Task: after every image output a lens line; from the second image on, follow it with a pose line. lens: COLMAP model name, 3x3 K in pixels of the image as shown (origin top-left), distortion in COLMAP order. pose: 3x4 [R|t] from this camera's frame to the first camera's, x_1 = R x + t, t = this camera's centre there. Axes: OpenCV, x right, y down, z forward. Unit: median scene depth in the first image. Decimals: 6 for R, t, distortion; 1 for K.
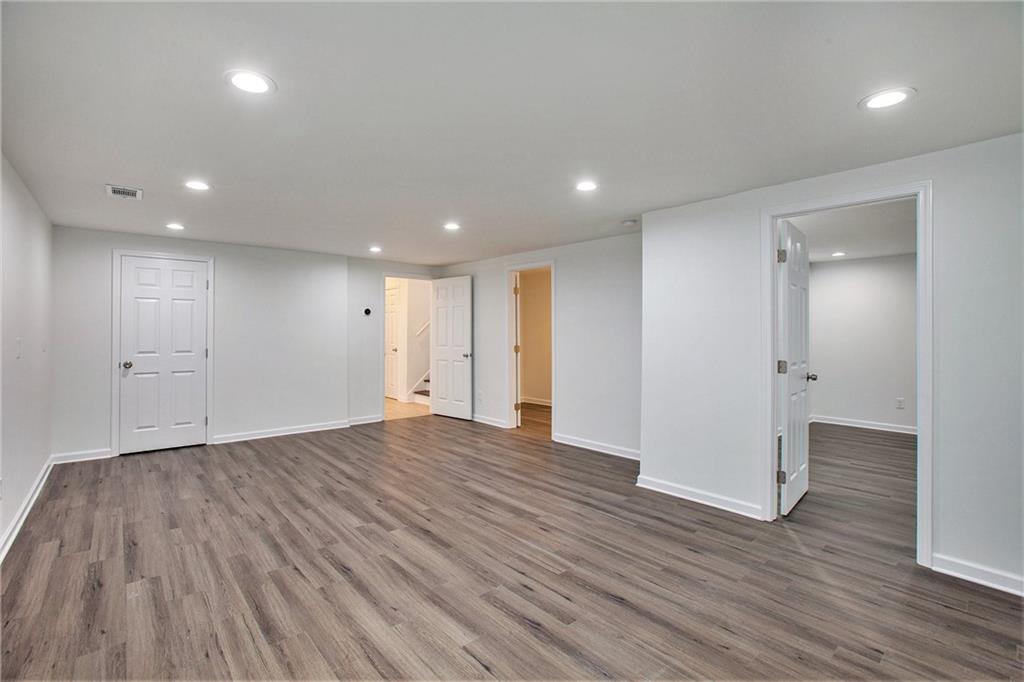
lens RADIAL K [[472.8, 0, 512.3], [0, 472.8, 334.3], [0, 0, 1]] dist [-0.025009, 0.000367]
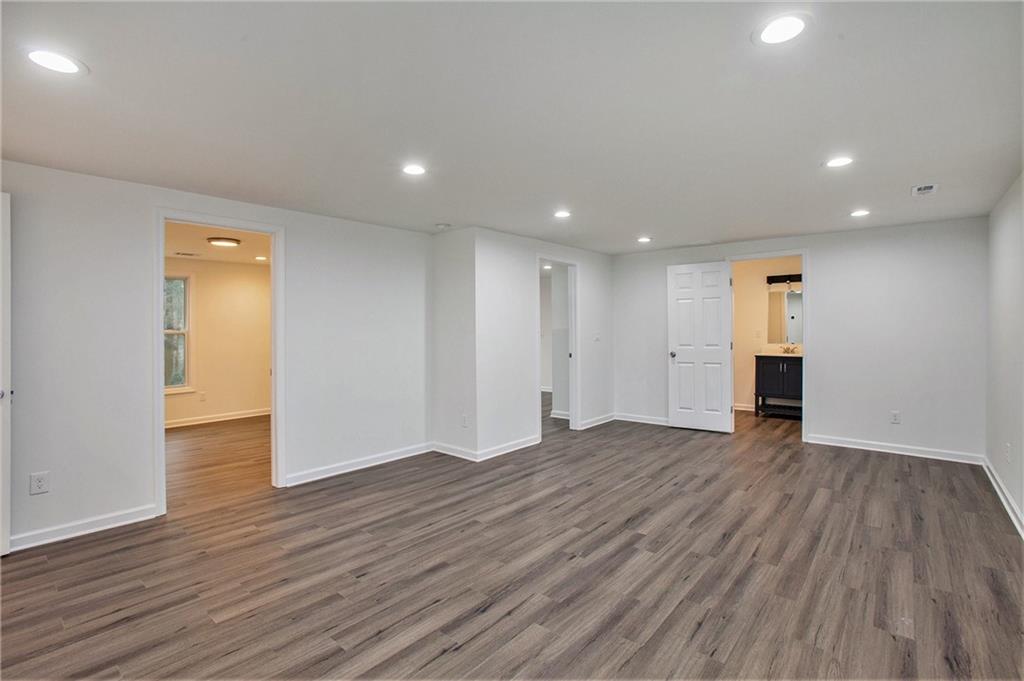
lens RADIAL K [[472.8, 0, 512.3], [0, 472.8, 333.8], [0, 0, 1]] dist [-0.025009, 0.000367]
pose [[-0.172338, -0.005842, 0.985020, -1.147606], [-0.005602, 0.999972, 0.004951, -0.008412], [-0.985022, -0.004664, -0.172366, 1.400233]]
